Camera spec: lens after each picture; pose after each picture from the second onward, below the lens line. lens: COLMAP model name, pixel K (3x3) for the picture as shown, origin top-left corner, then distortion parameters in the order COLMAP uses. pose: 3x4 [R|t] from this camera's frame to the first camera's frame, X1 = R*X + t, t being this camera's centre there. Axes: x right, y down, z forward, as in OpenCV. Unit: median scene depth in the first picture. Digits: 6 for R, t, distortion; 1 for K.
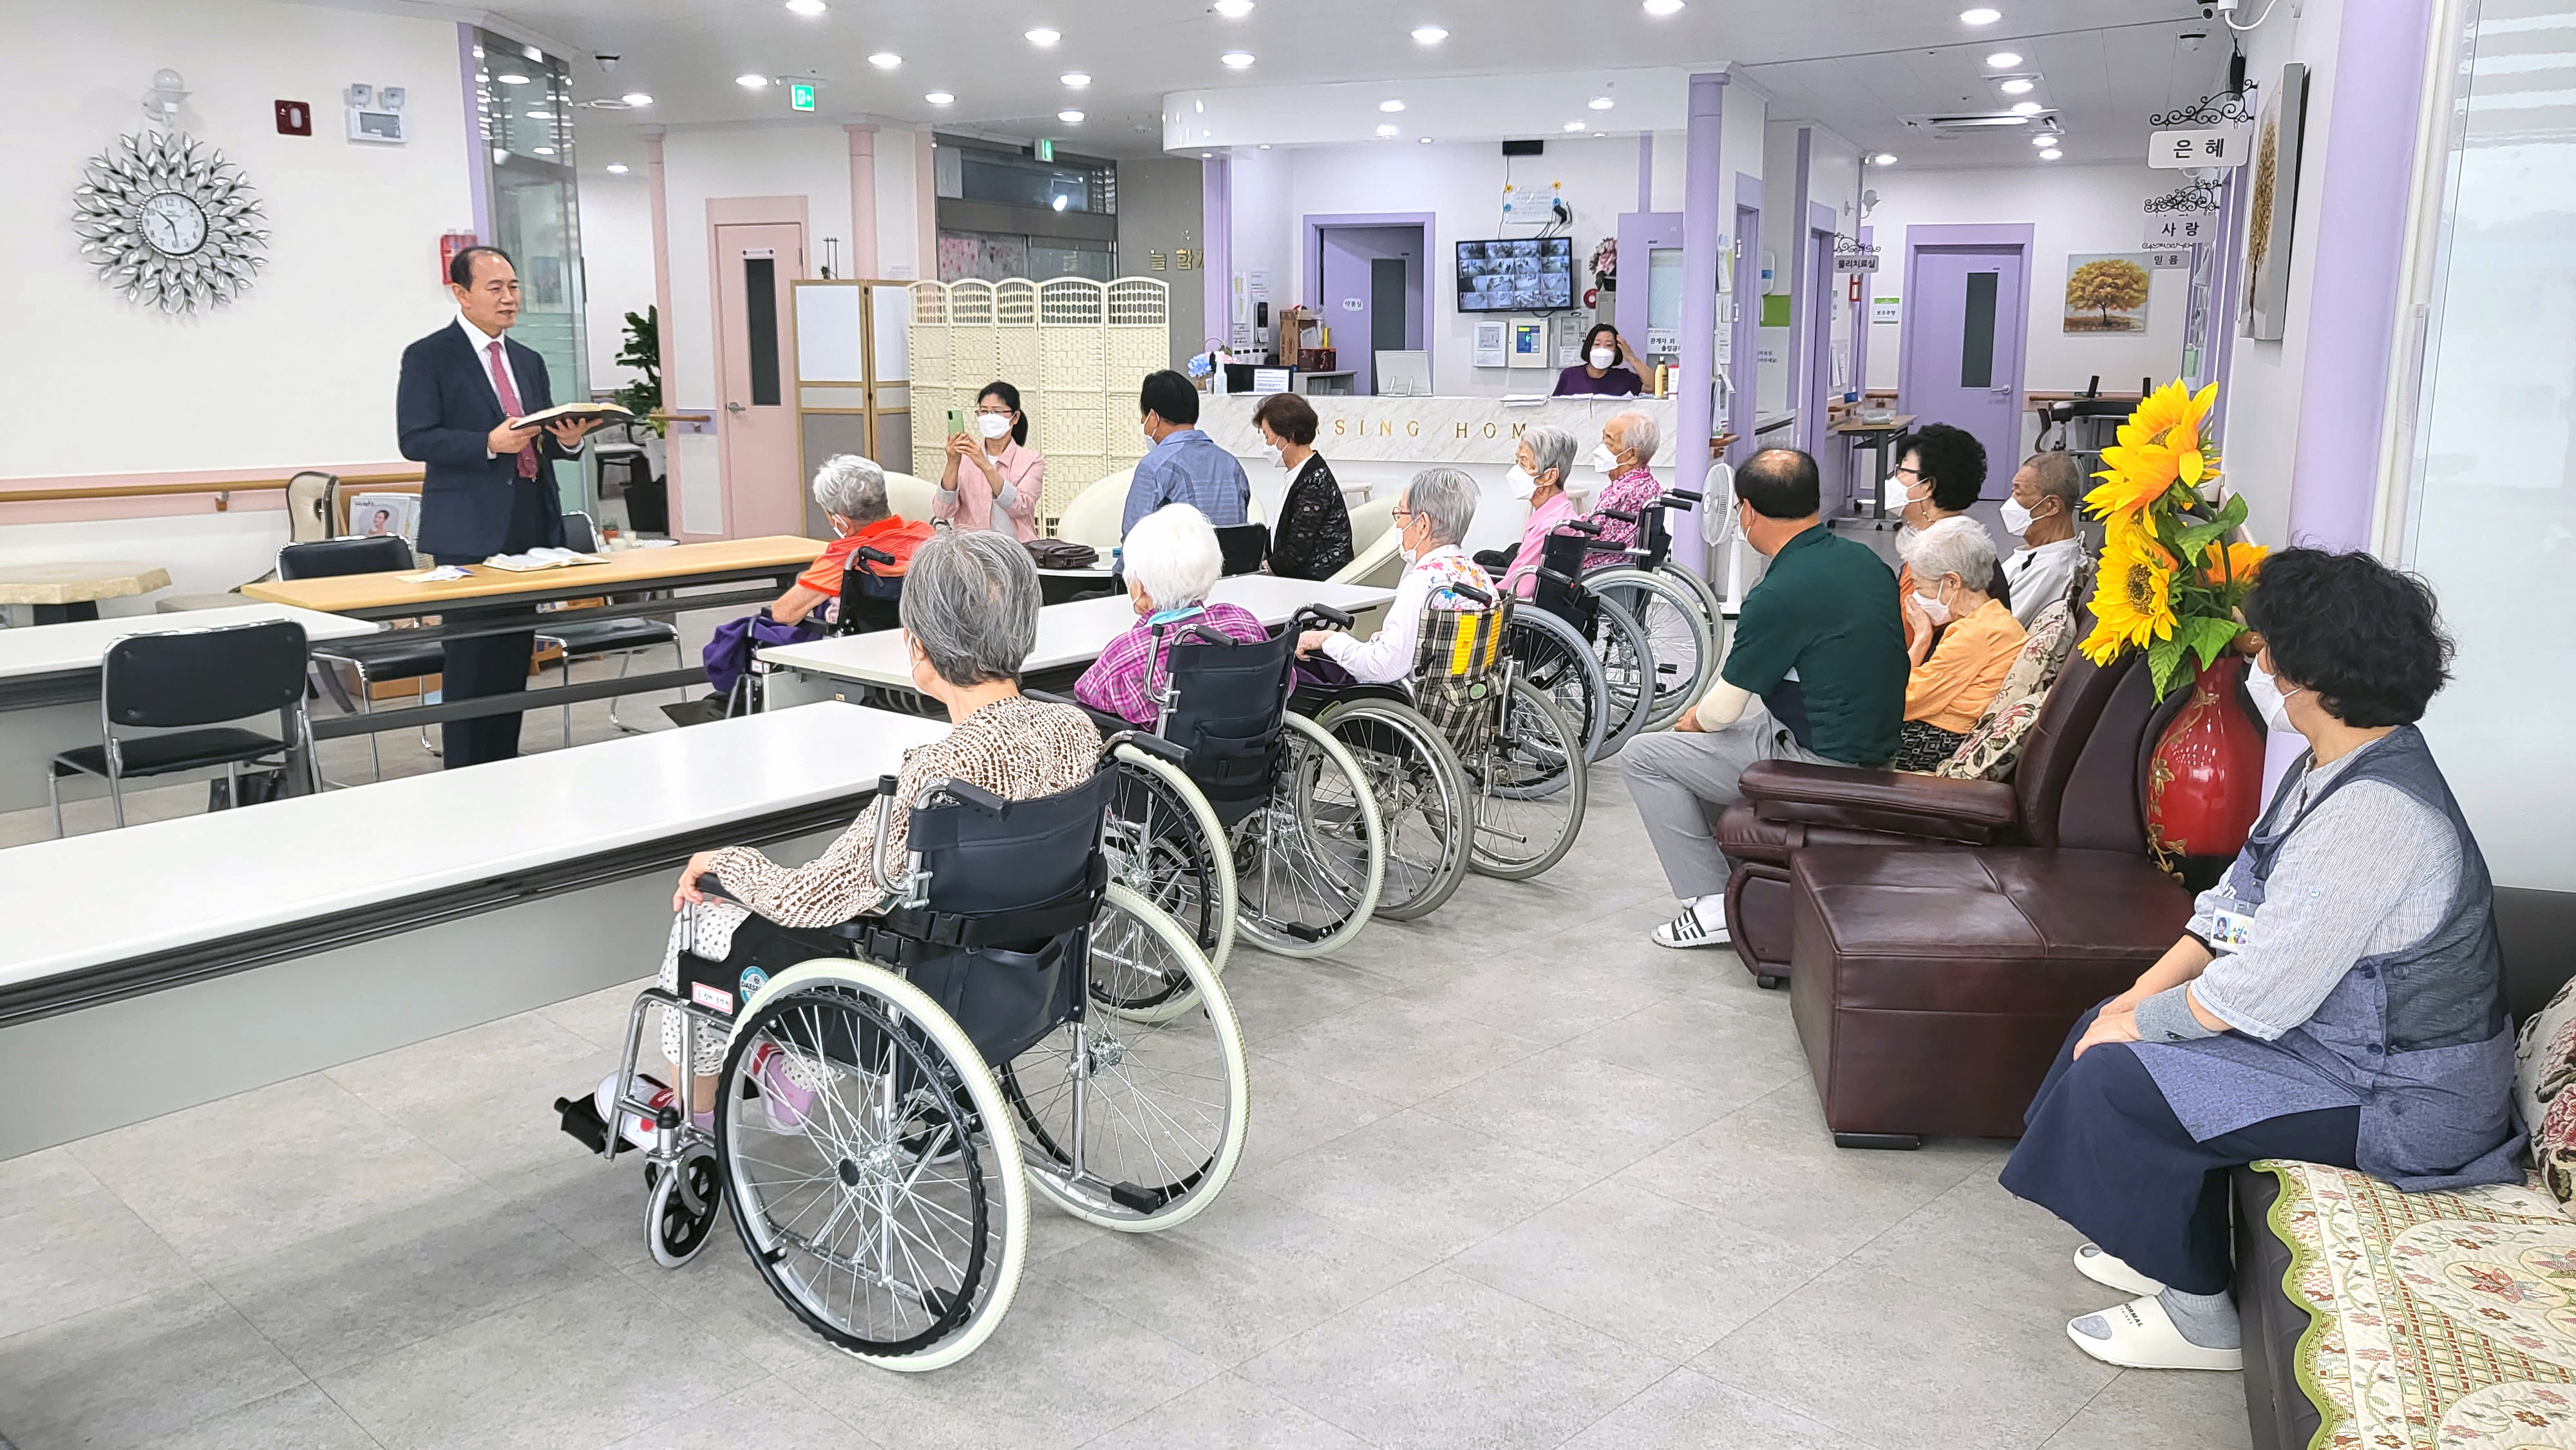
lens RADIAL K [[1999.1, 0, 1288.0], [0, 1999.1, 725.0], [0, 0, 1]] dist [-0.010055, 0.046823]
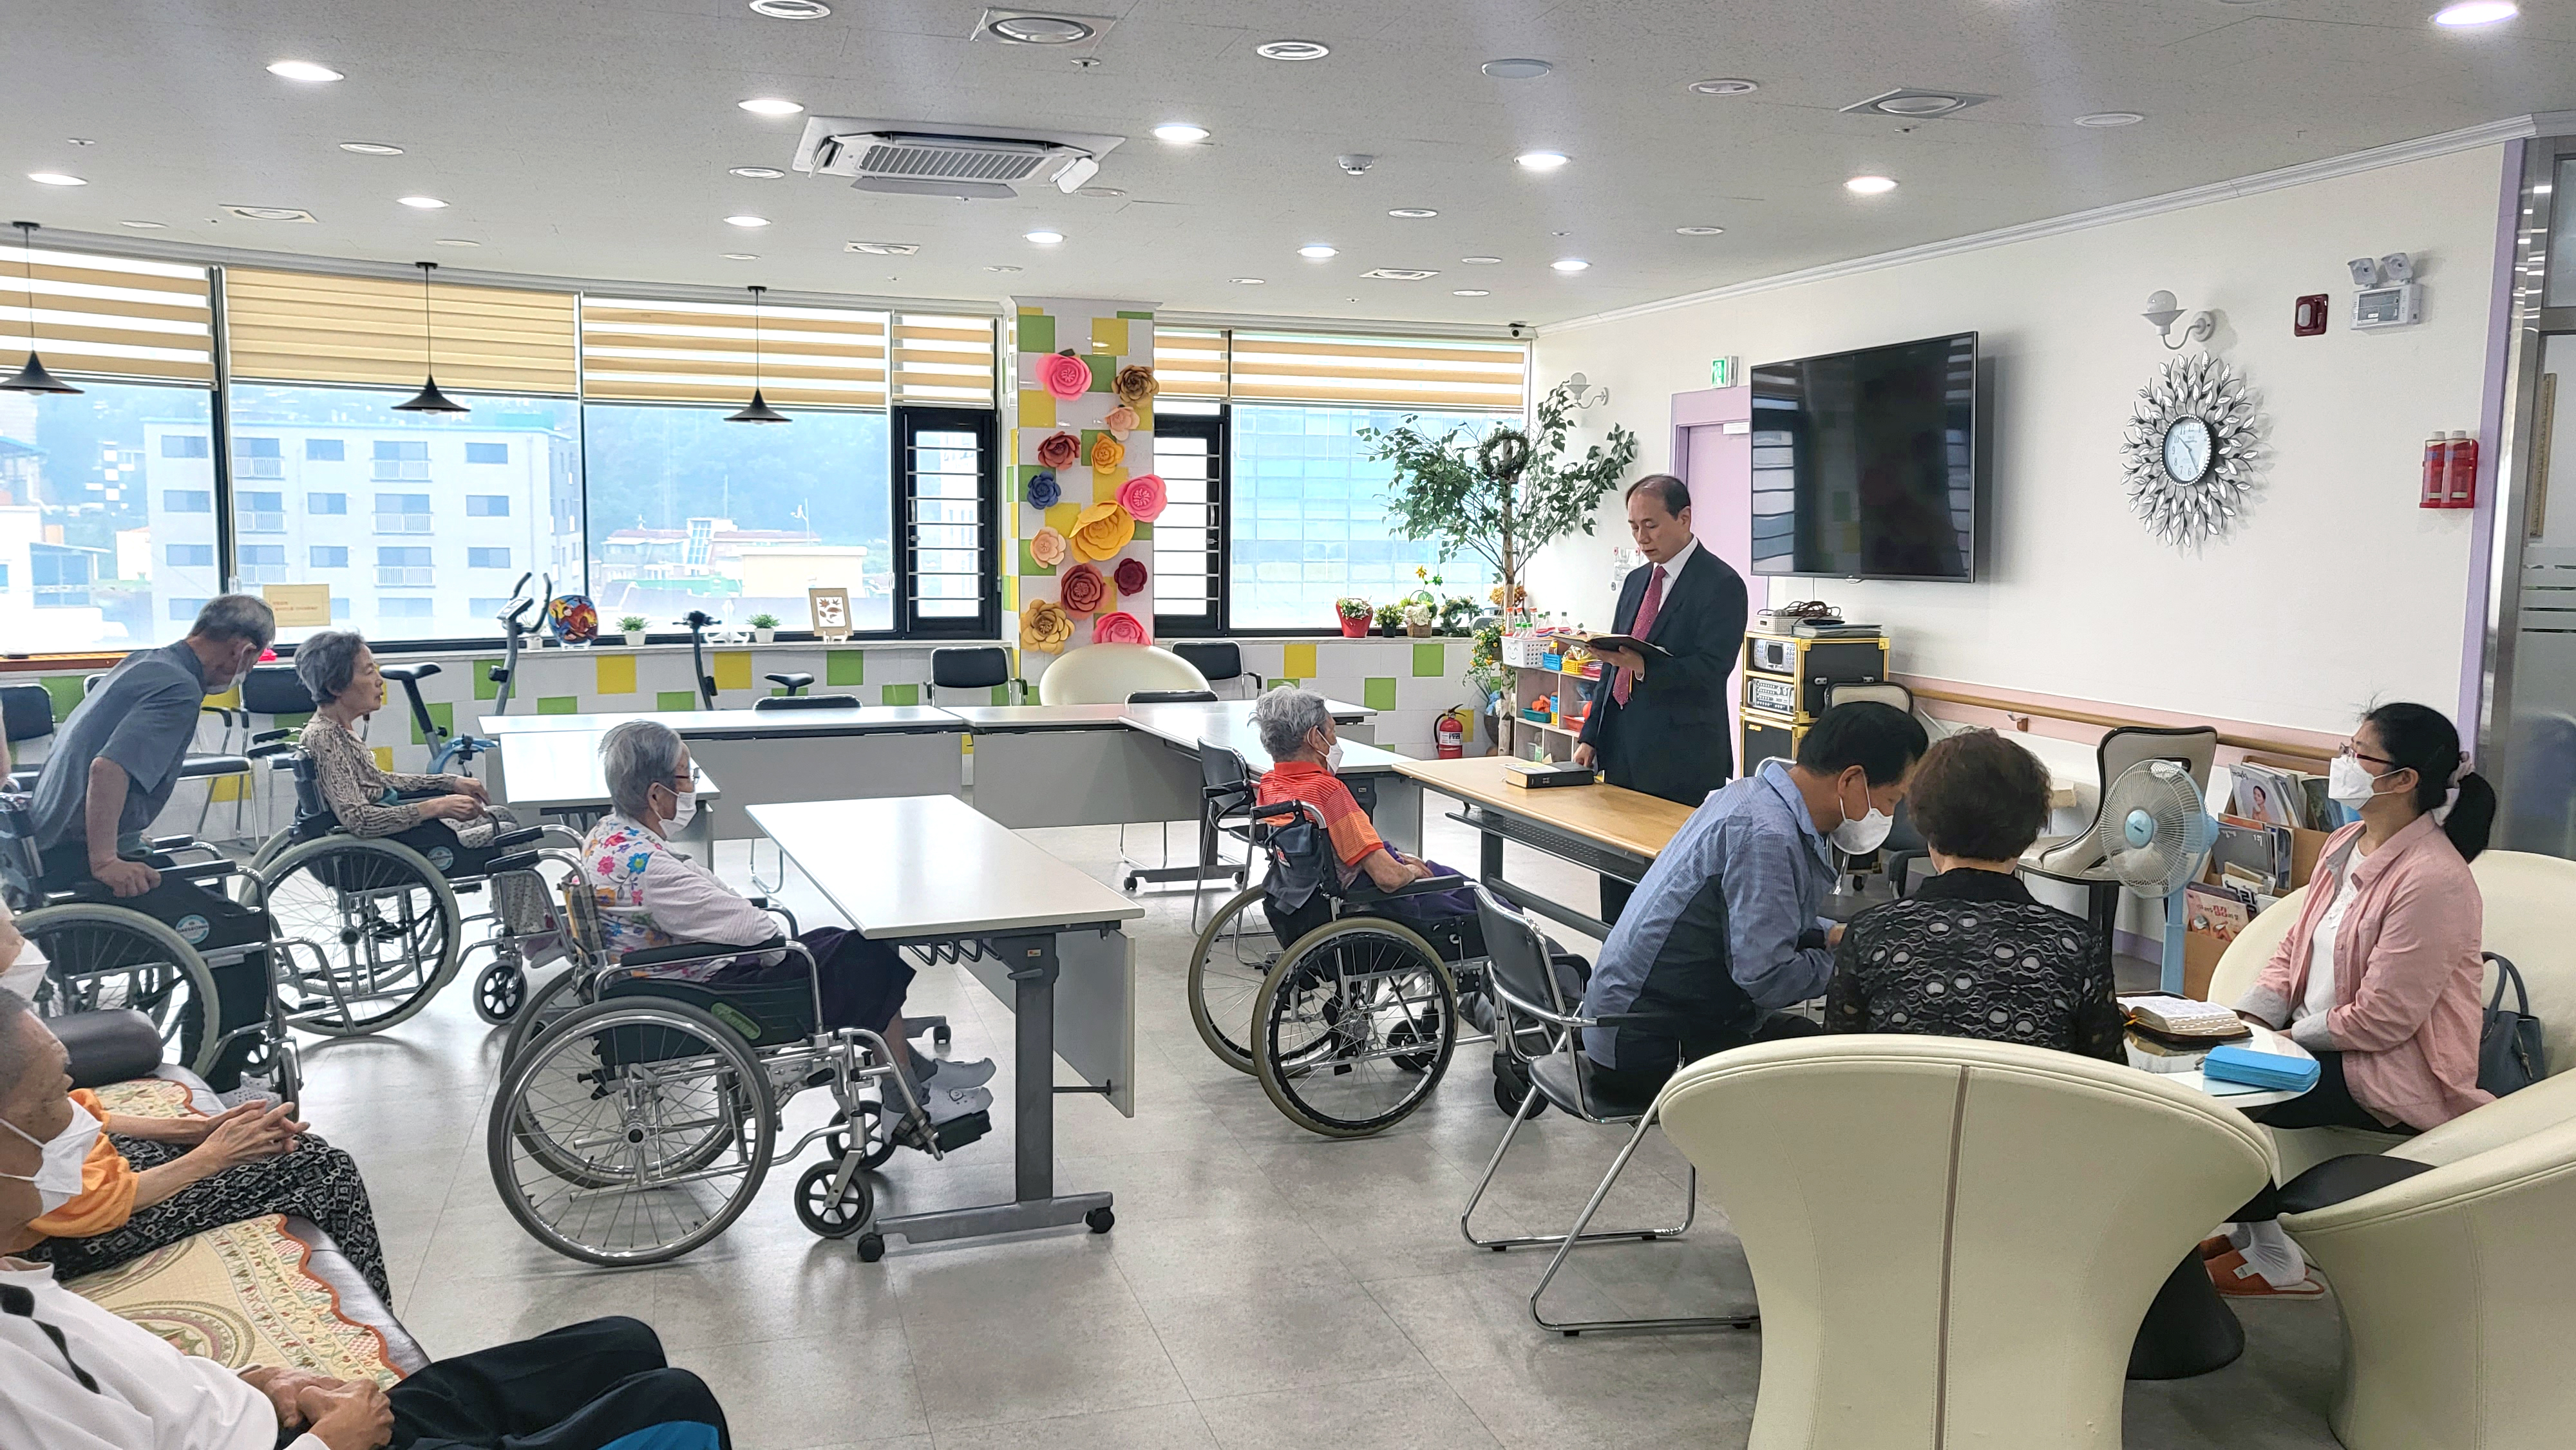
lens RADIAL K [[1999.1, 0, 1288.0], [0, 1999.1, 725.0], [0, 0, 1]] dist [-0.010055, 0.046823]
pose [[-0.474278, 0.089898, -0.875773, 0.359472], [-0.179713, 0.963940, 0.196272, -0.180083], [0.861837, 0.250476, -0.441020, 0.832832]]
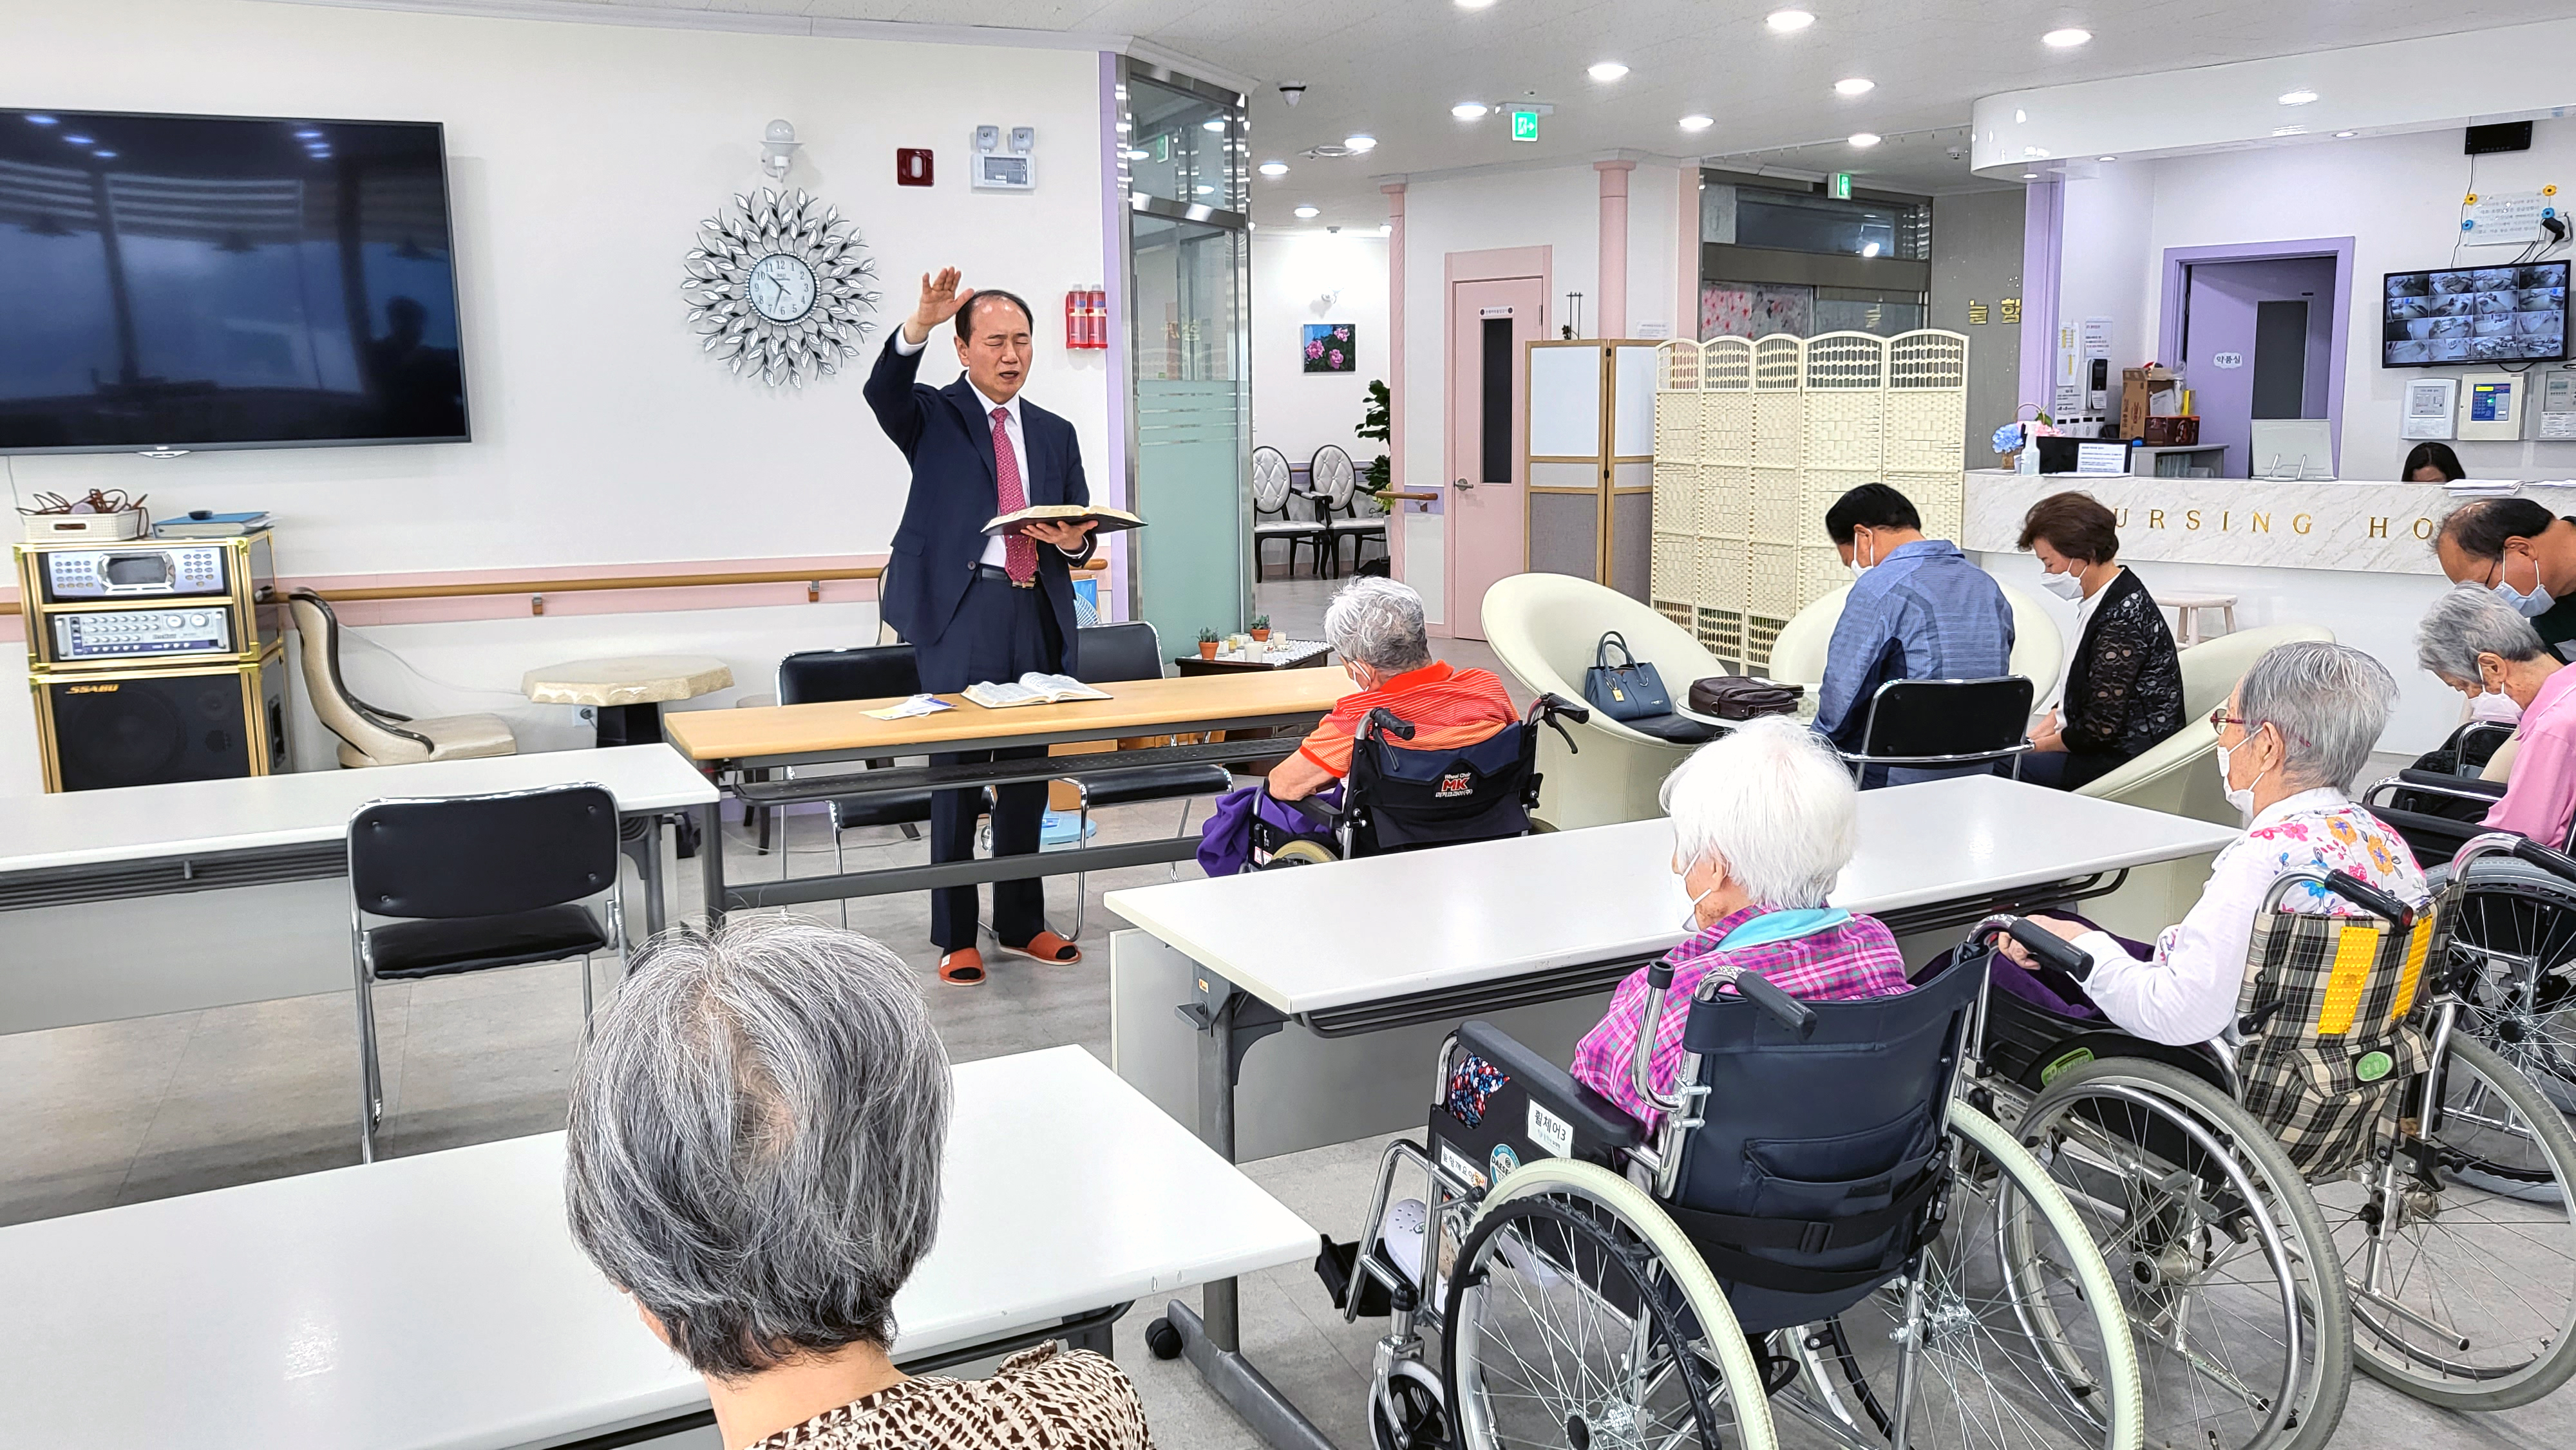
lens RADIAL K [[2067.3, 0, 1285.4], [0, 2067.3, 697.7], [0, 0, 1]] dist [-0.051902, 0.141040]
pose [[0.919943, 0.048436, -0.389048, 0.018425], [-0.068282, 0.996967, -0.037341, -0.035660], [0.386059, 0.060916, 0.920460, 0.187069]]
